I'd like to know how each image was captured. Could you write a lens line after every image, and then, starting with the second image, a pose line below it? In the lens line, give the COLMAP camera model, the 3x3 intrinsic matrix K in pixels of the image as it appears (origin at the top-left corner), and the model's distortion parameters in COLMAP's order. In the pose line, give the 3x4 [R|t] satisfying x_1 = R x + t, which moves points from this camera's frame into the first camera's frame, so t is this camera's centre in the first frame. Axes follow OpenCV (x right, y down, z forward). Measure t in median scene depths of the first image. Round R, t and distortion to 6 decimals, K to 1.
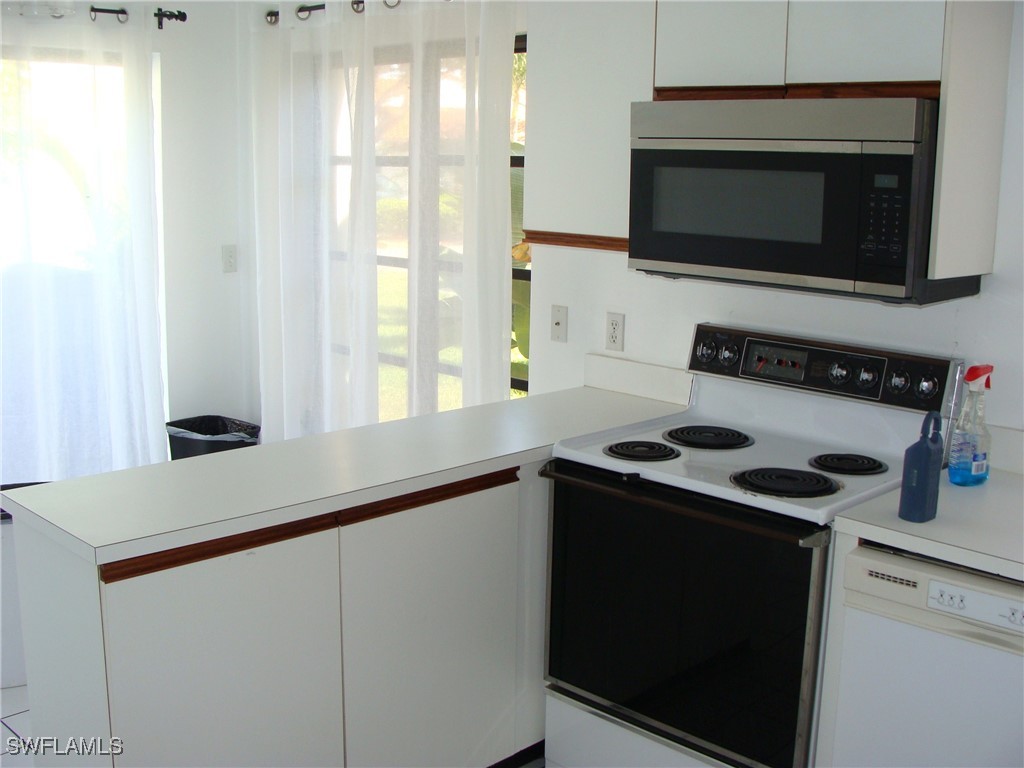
lens RADIAL K [[1106.2, 0, 492.9], [0, 1106.2, 385.7], [0, 0, 1]] dist [-0.180535, 0.184239]
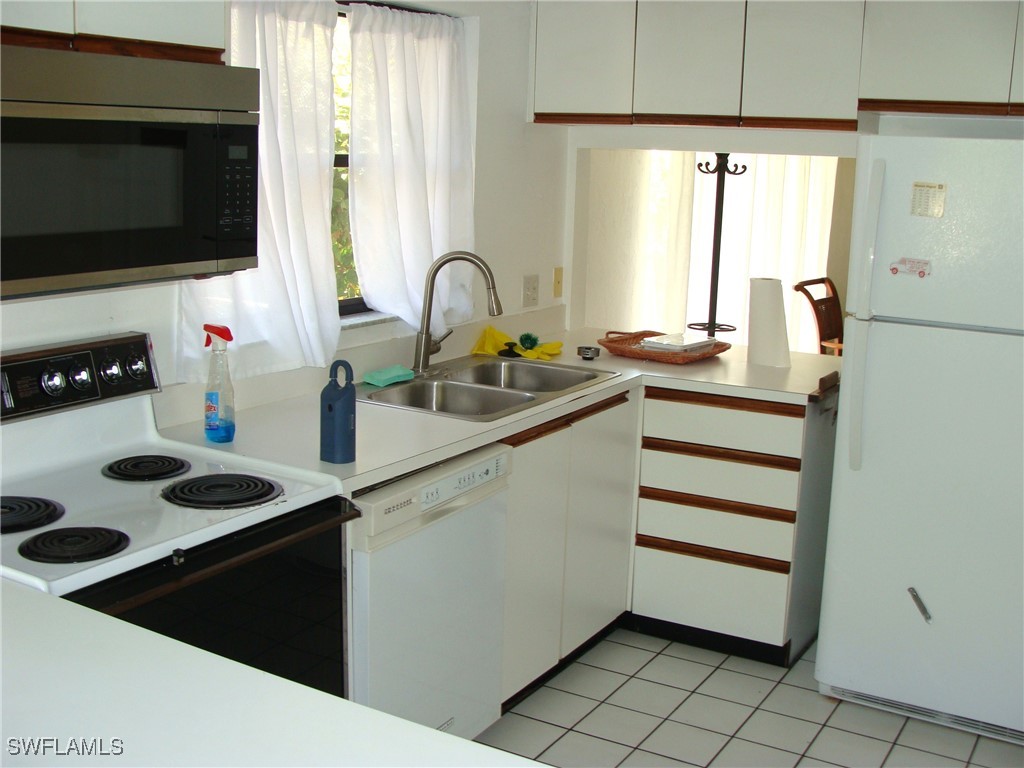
lens RADIAL K [[1106.2, 0, 492.9], [0, 1106.2, 385.7], [0, 0, 1]] dist [-0.180535, 0.184239]
pose [[-0.210973, -0.224262, 0.951419, -0.647676], [0.167070, 0.950731, 0.261147, -0.201867], [-0.963109, 0.214048, -0.163111, 0.957312]]
